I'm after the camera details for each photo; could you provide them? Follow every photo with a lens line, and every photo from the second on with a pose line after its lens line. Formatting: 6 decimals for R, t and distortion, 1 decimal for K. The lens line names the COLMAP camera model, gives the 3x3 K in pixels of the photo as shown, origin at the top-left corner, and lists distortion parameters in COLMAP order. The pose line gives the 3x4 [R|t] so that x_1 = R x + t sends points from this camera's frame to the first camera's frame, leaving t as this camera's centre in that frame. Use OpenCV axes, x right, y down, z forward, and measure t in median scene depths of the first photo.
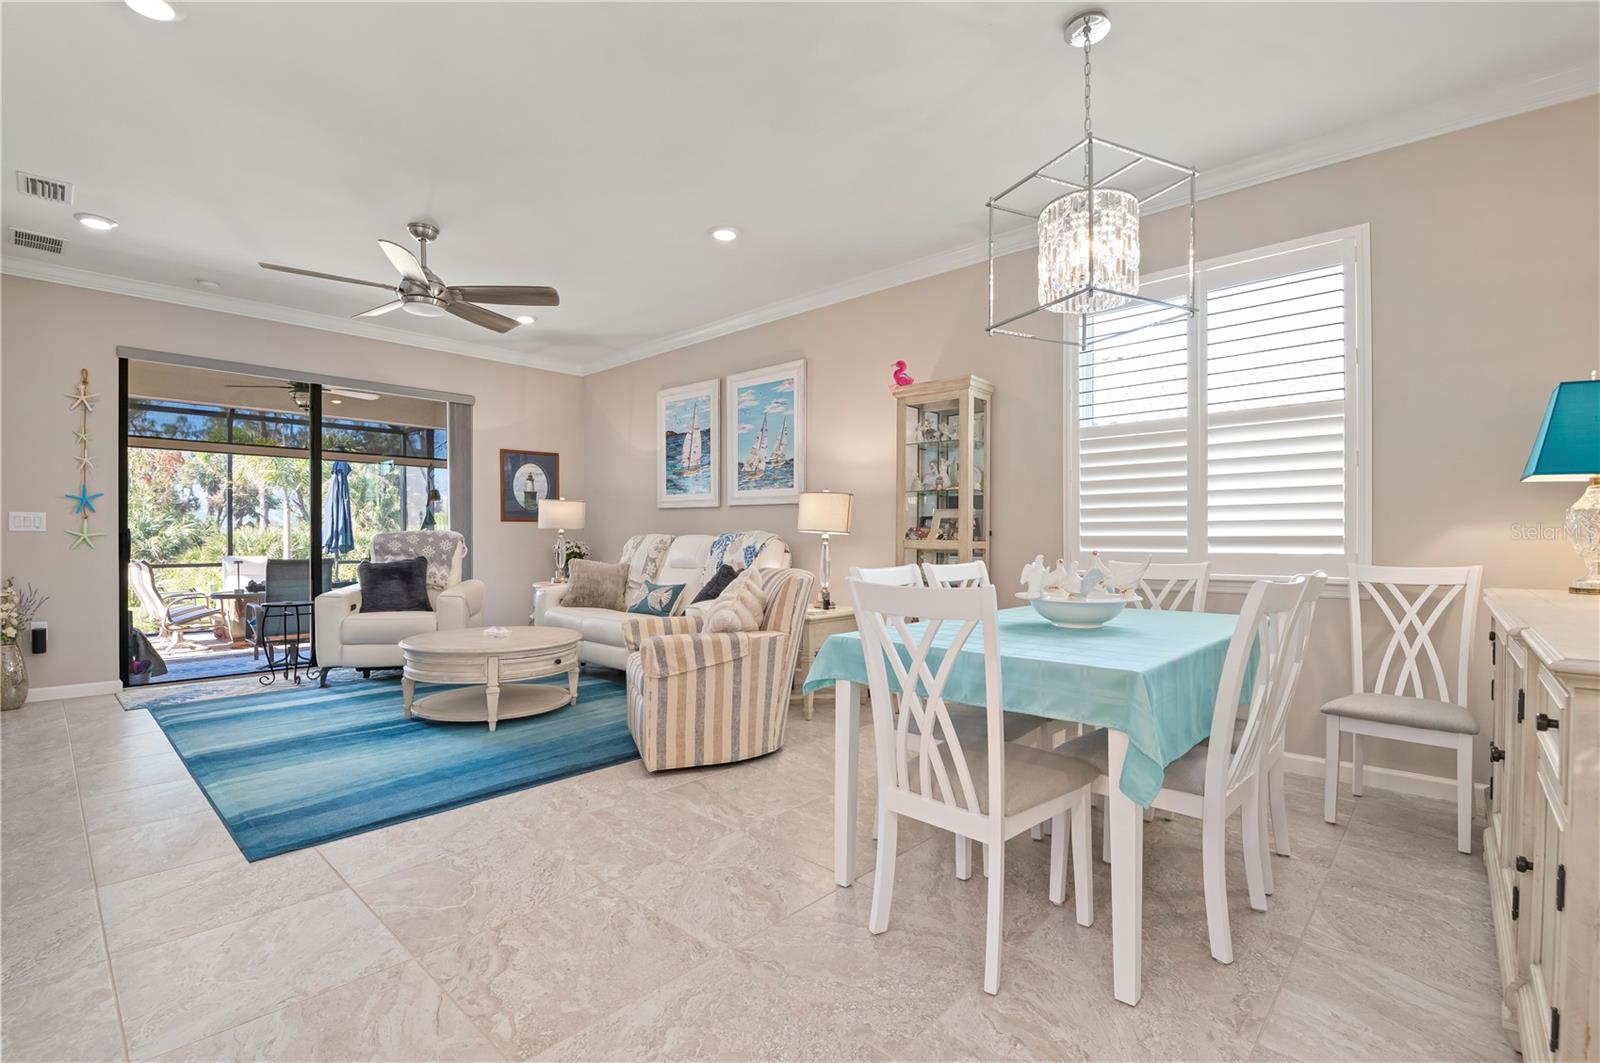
lens RADIAL K [[718.9, 0, 806.4], [0, 718.9, 539.3], [0, 0, 1]] dist [-0.001099, -0.008538]
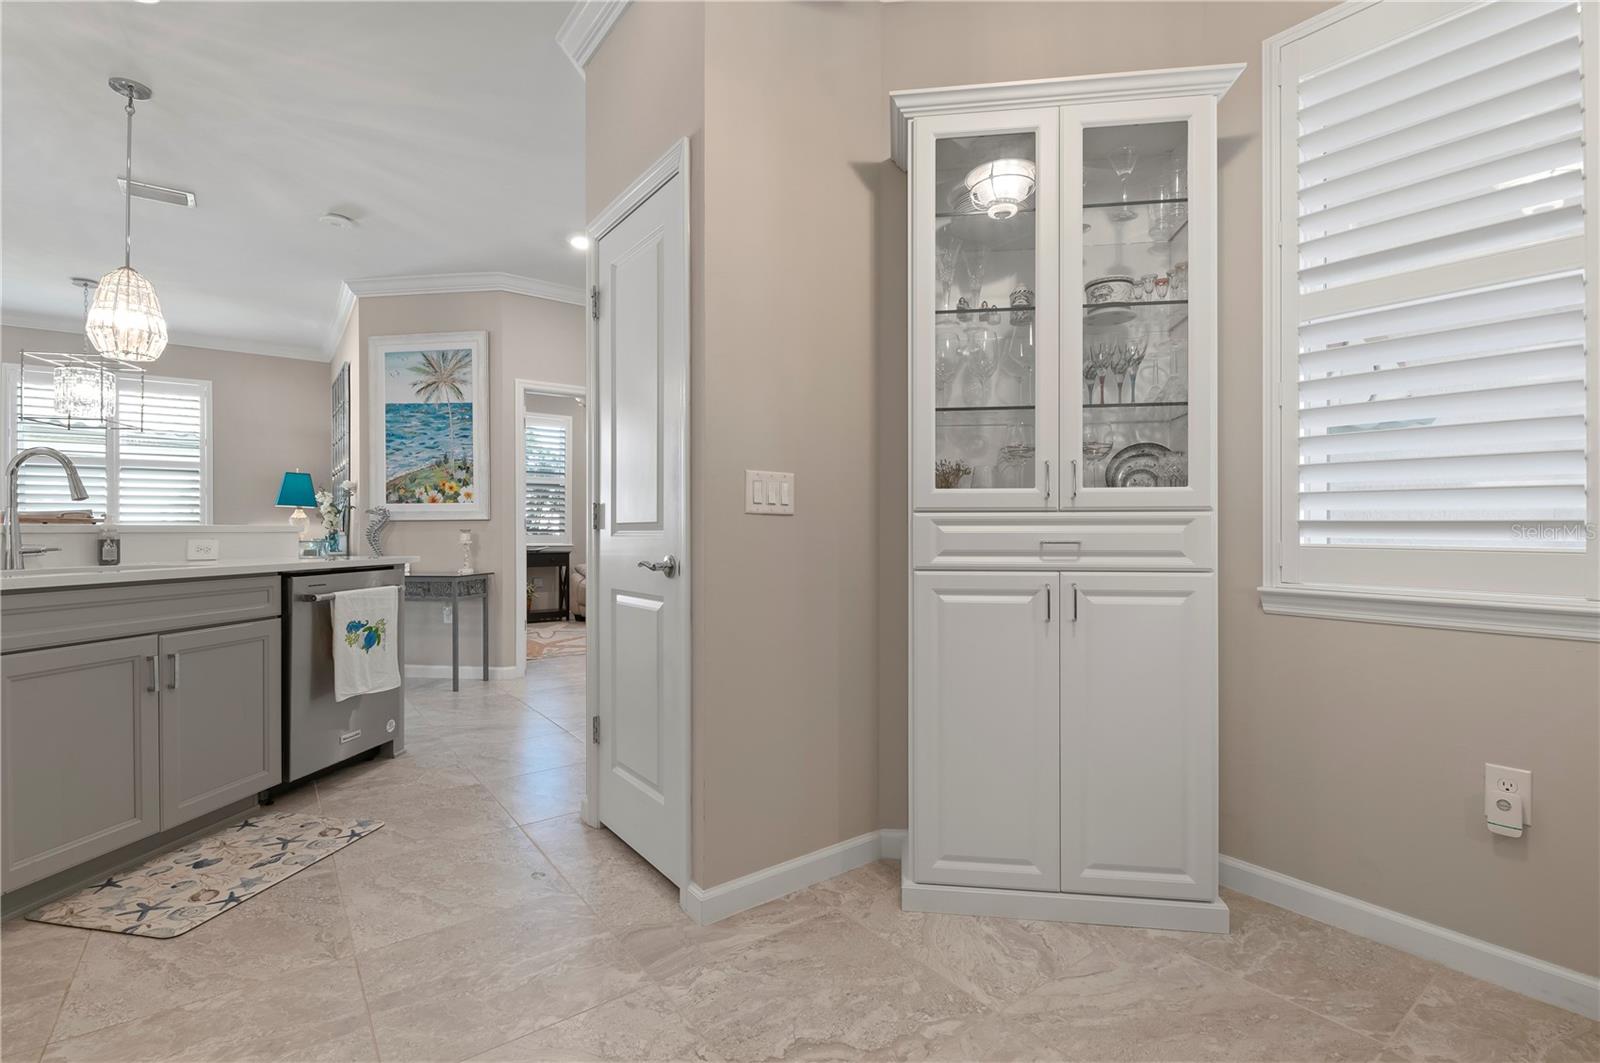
lens RADIAL K [[716.7, 0, 805.6], [0, 716.7, 532.4], [0, 0, 1]] dist [-0.000624, -0.007901]
pose [[0.172084, -0.002947, 0.985078, -0.547980], [0.004834, 0.999986, 0.002147, 0.007975], [-0.985070, 0.004392, 0.172096, -0.604768]]
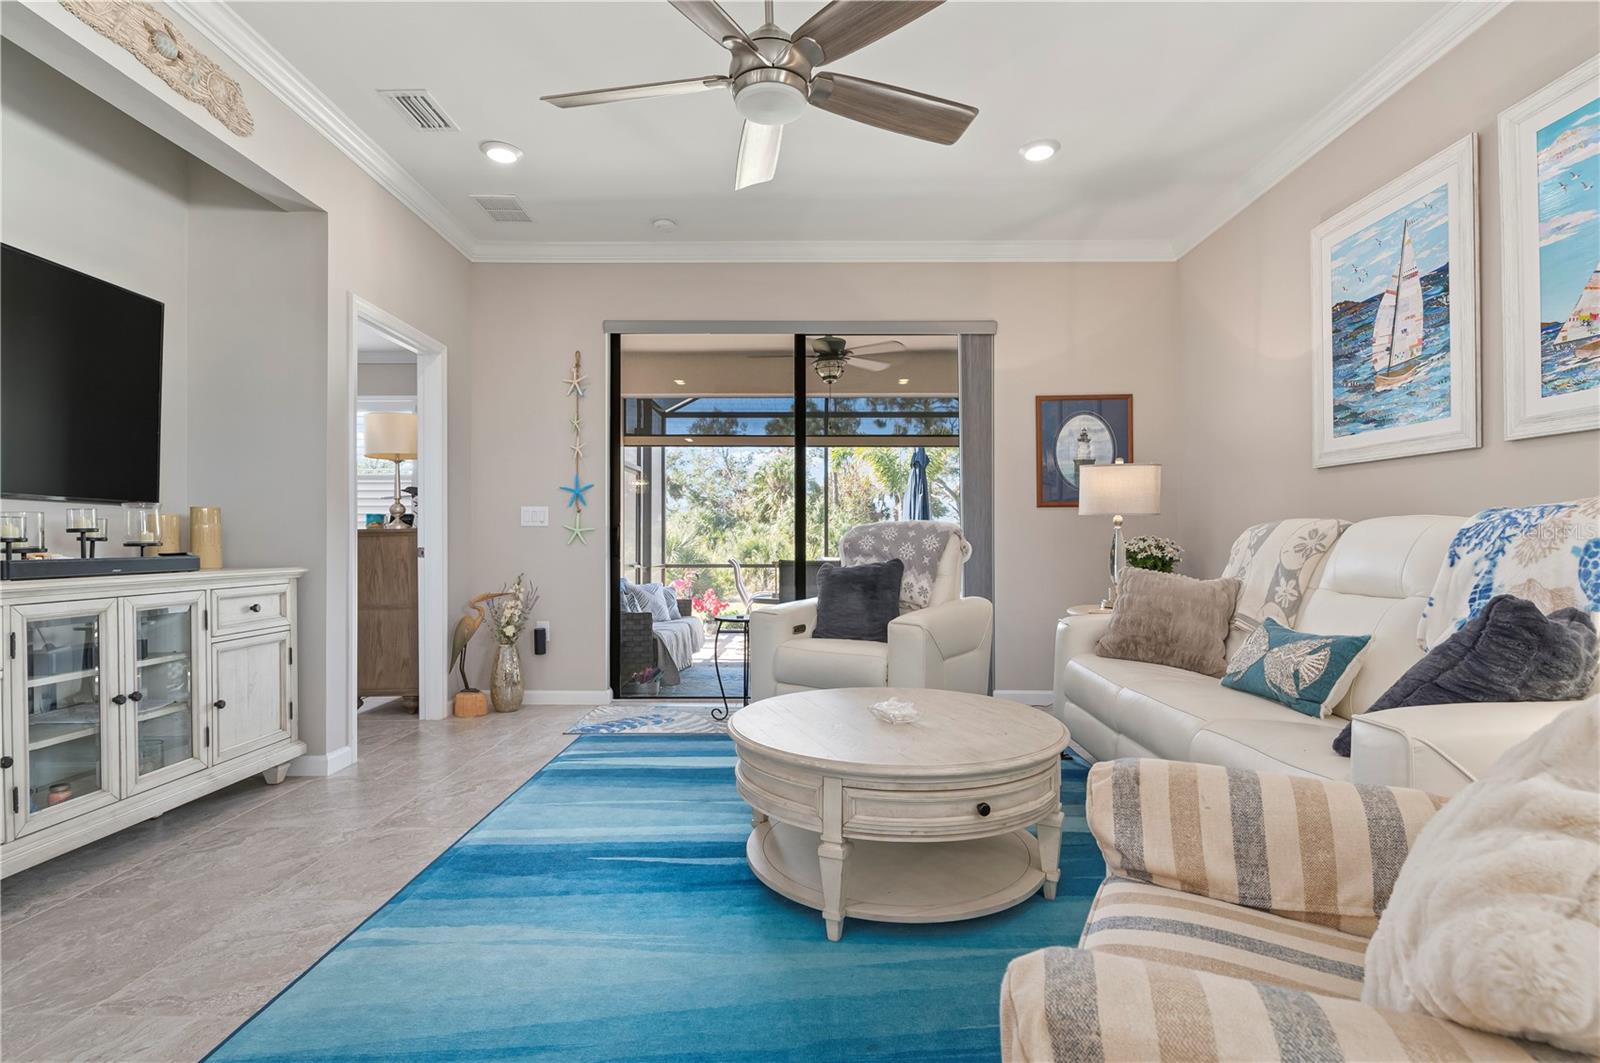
lens RADIAL K [[777.7, 0, 804.6], [0, 777.7, 537.5], [0, 0, 1]] dist [0.010718, -0.013912]
pose [[0.672448, -0.006141, -0.740119, -0.054979], [-0.001064, 0.999957, -0.009264, 0.010596], [0.740144, 0.007017, 0.672412, 0.443884]]
